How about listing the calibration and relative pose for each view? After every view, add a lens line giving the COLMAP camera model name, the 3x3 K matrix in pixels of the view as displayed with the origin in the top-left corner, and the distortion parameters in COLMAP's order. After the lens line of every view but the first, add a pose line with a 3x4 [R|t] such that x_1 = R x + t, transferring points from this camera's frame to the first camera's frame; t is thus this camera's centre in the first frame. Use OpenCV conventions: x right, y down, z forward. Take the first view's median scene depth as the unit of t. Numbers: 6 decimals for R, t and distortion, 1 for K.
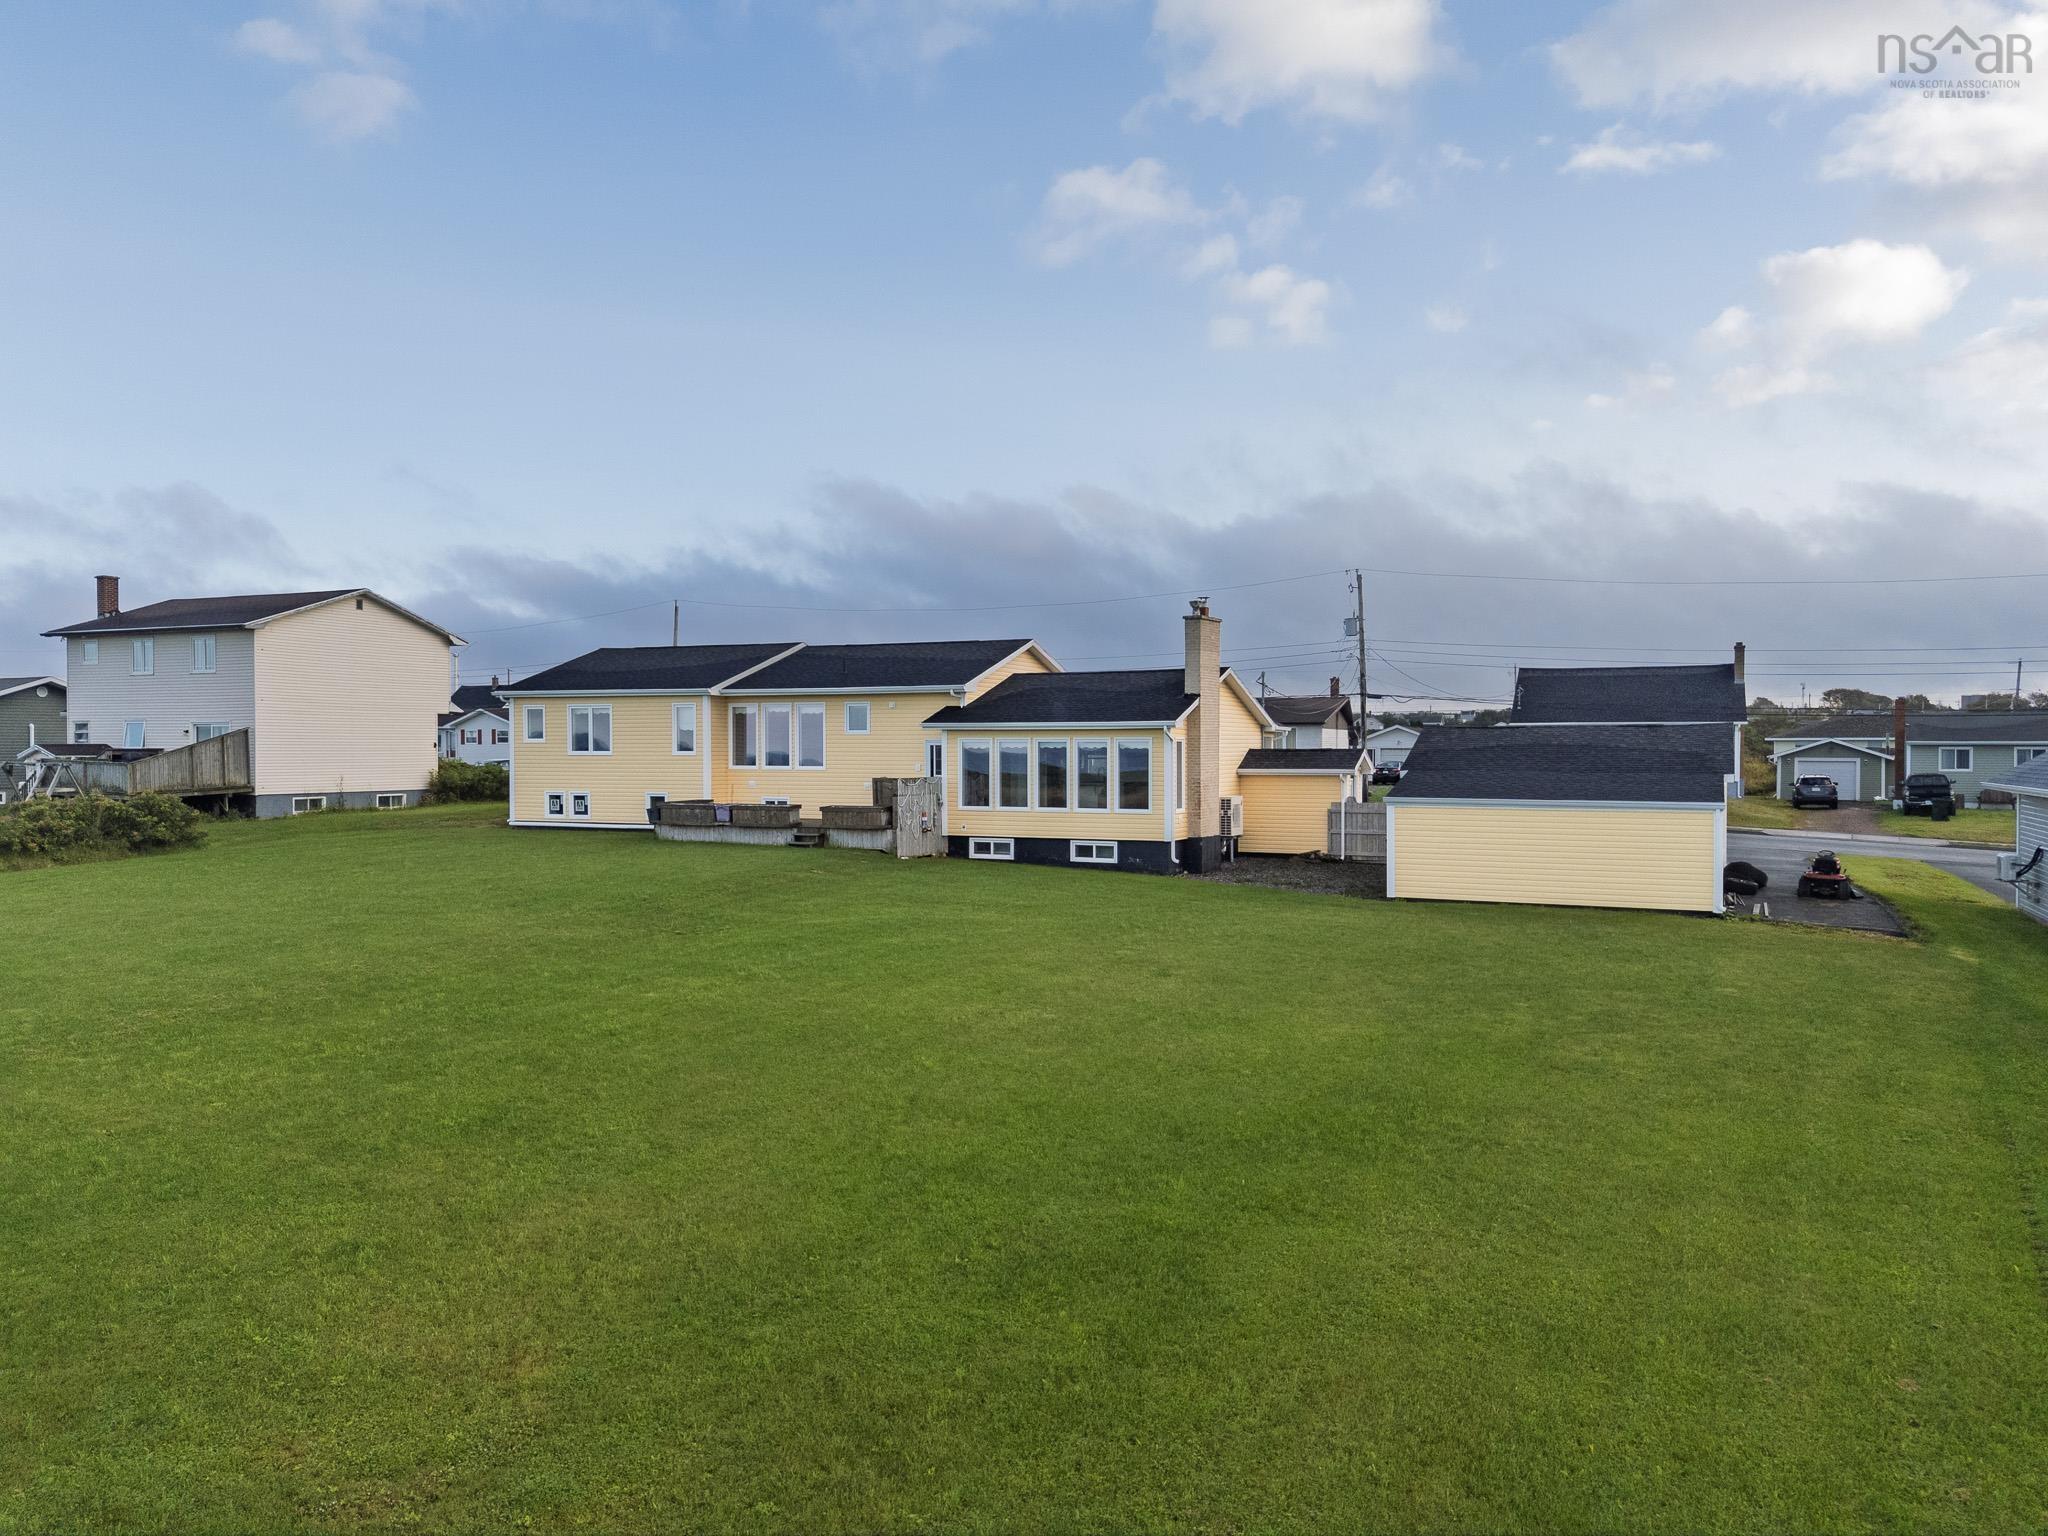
lens RADIAL K [[1488.3, 0, 1024.0], [0, 1488.3, 768.0], [0, 0, 1]] dist [0.080633, -0.099145]
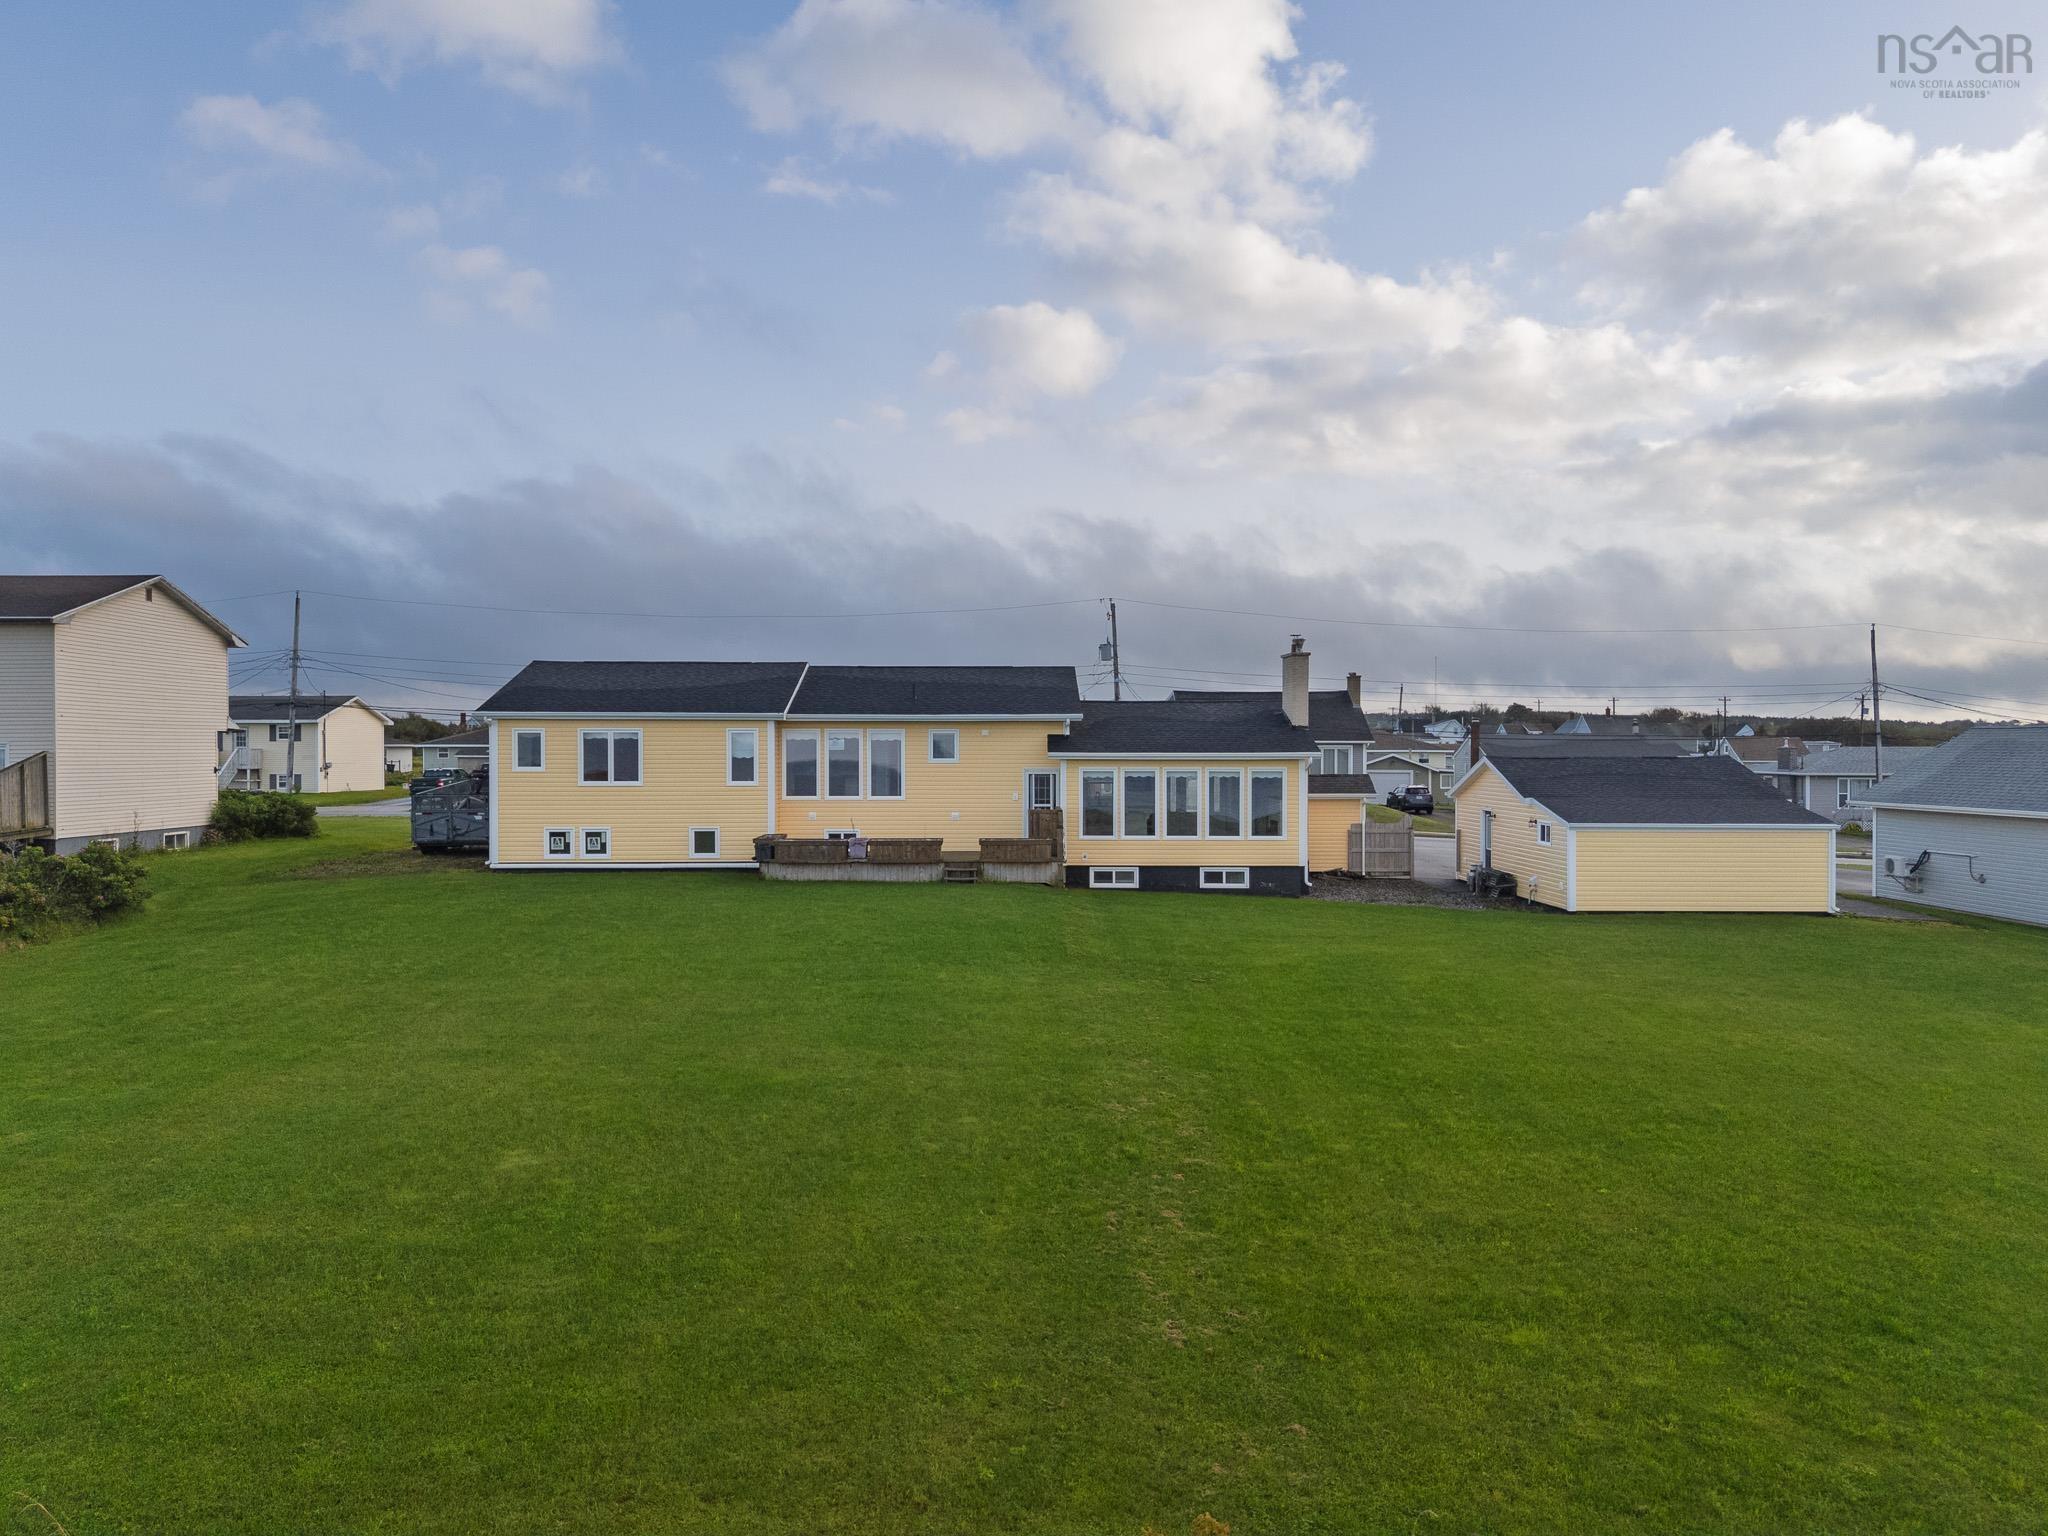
lens RADIAL K [[1488.3, 0, 1024.0], [0, 1488.3, 768.0], [0, 0, 1]] dist [0.080633, -0.099145]
pose [[0.905779, -0.004022, 0.423731, -0.496827], [0.005371, 0.999984, -0.001989, -0.017928], [-0.423716, 0.004078, 0.905786, 0.113360]]
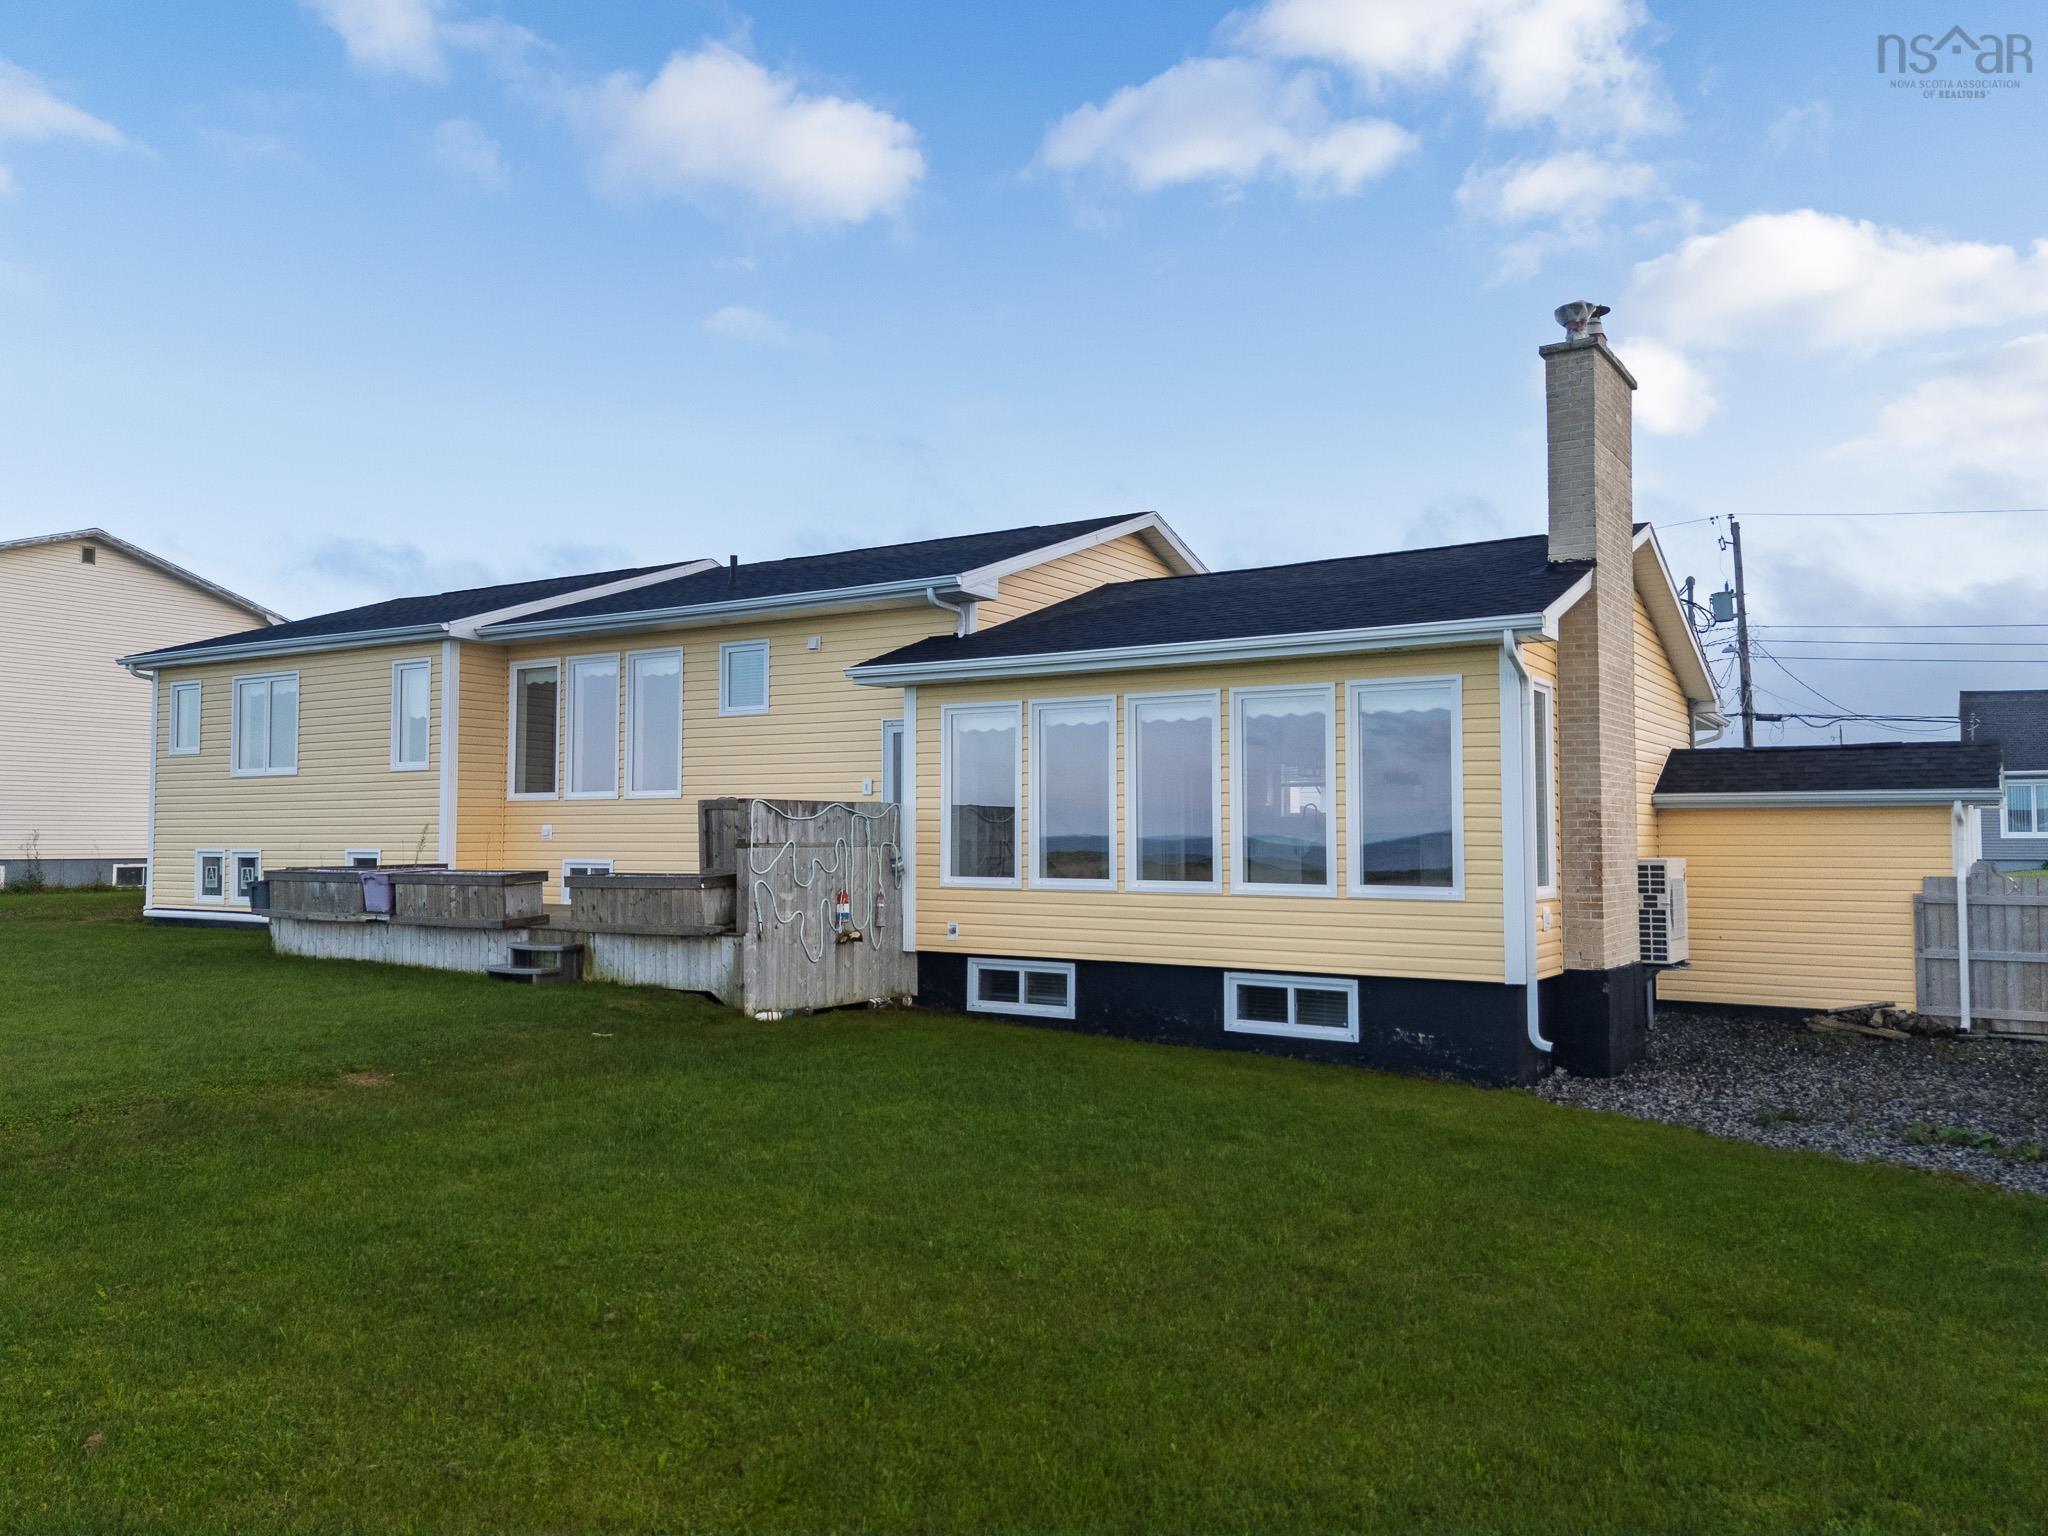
lens RADIAL K [[1488.3, 0, 1024.0], [0, 1488.3, 768.0], [0, 0, 1]] dist [0.080633, -0.099145]
pose [[0.990373, -0.004413, -0.138356, 0.032247], [-0.004203, 0.998072, -0.061921, 0.020932], [0.138363, 0.061906, 0.988445, 0.607894]]
